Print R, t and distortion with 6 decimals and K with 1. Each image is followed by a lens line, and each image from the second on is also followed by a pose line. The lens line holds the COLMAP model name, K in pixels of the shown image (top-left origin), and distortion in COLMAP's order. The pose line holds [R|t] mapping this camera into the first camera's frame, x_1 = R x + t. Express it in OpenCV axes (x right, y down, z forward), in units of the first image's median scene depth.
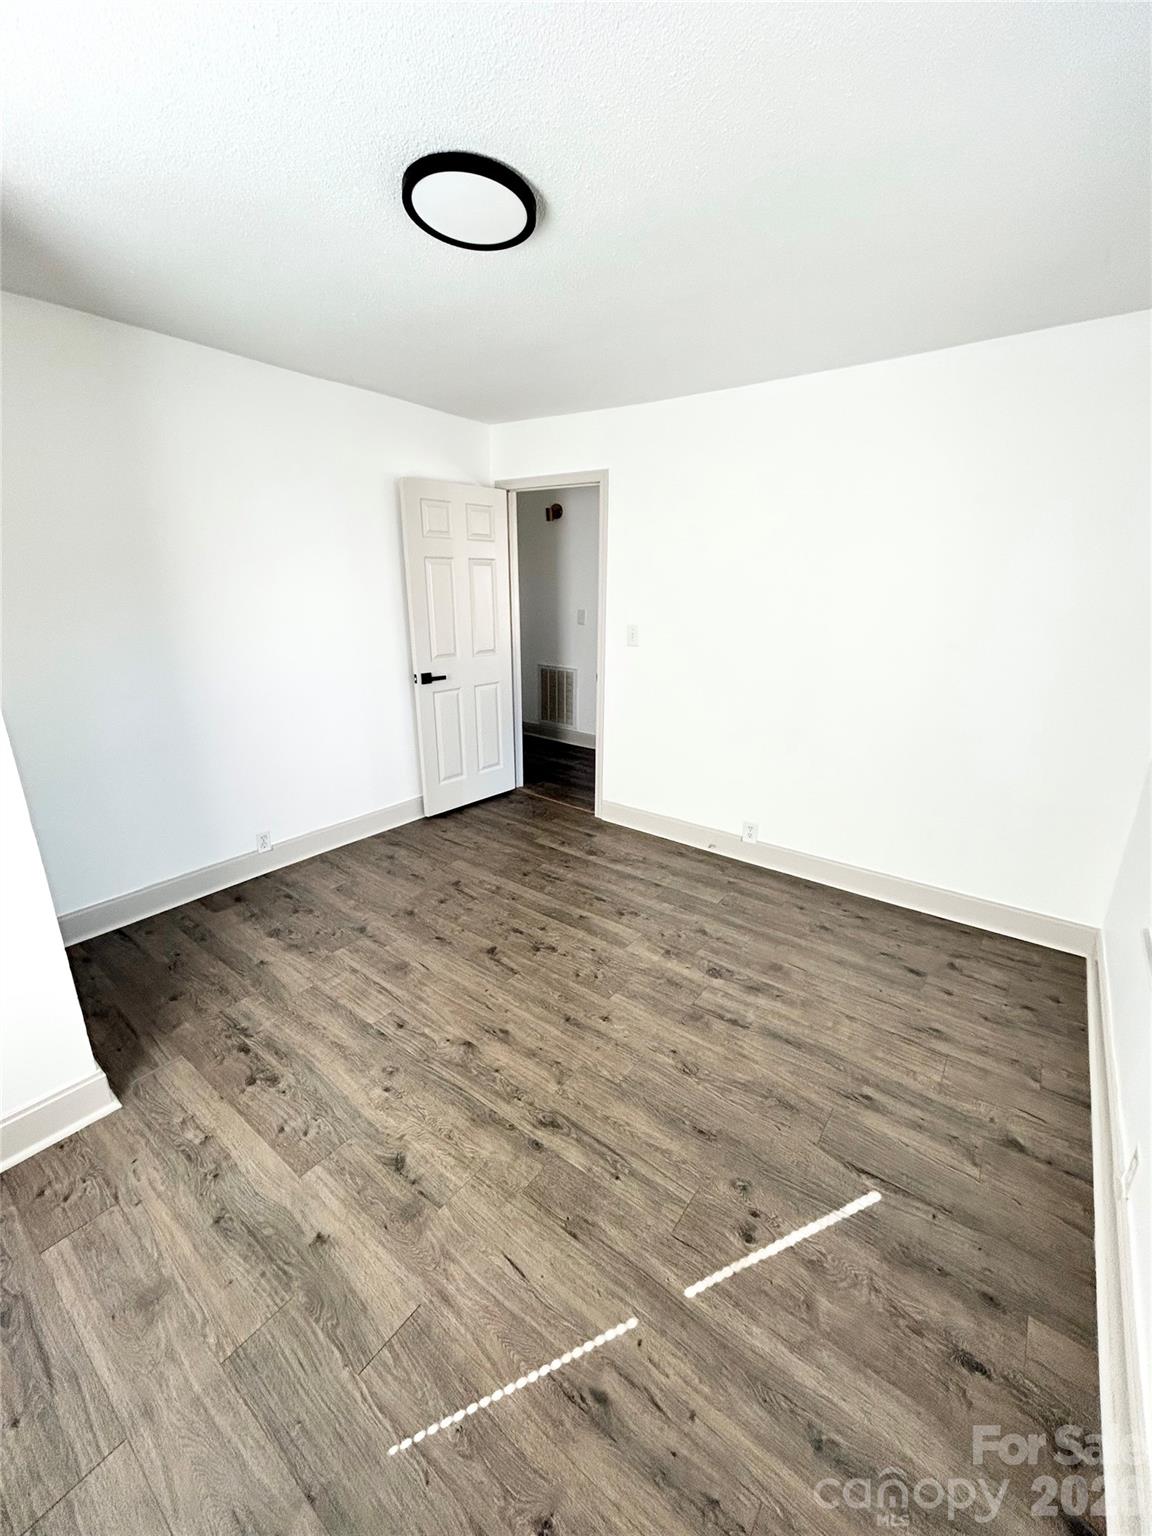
lens RADIAL K [[618.1, 0, 577.0], [0, 618.1, 766.3], [0, 0, 1]] dist [0.000865, 0.000300]
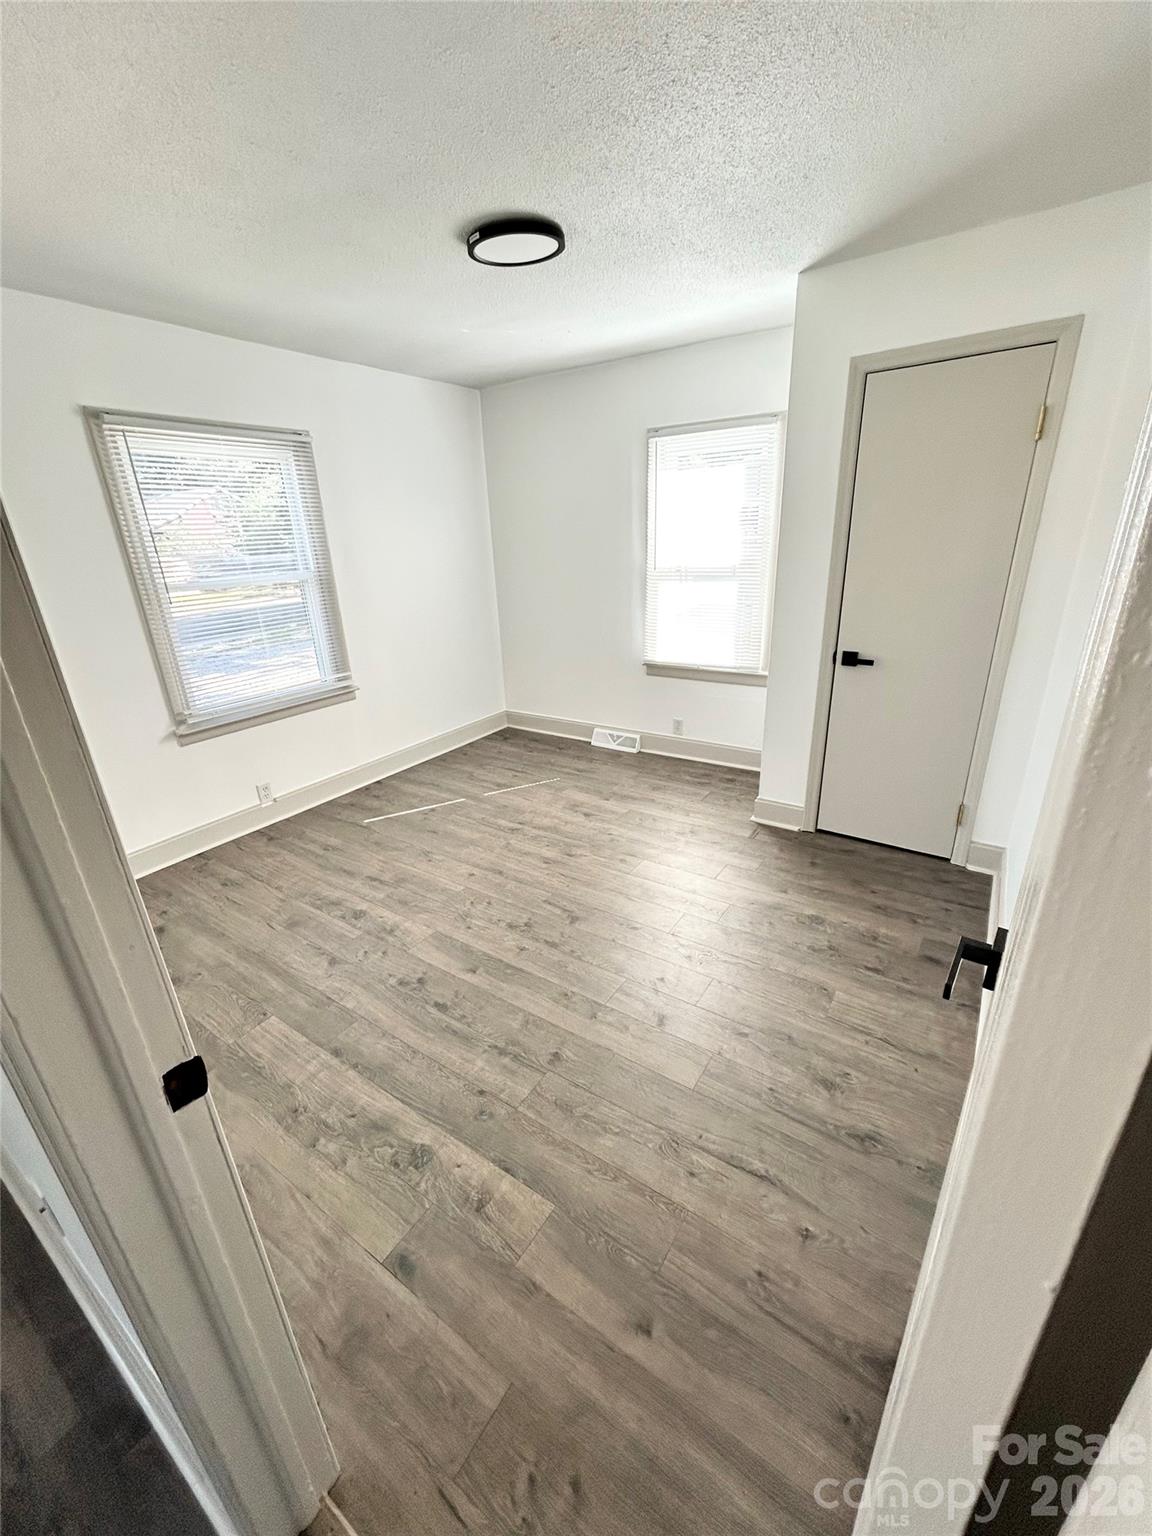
lens RADIAL K [[618.1, 0, 579.9], [0, 618.1, 769.1], [0, 0, 1]] dist [0.000865, 0.000300]
pose [[-0.998112, 0.043368, -0.043482, -0.114740], [0.007227, 0.786066, 0.618101, -0.487563], [0.060986, 0.616620, -0.784895, 1.608797]]
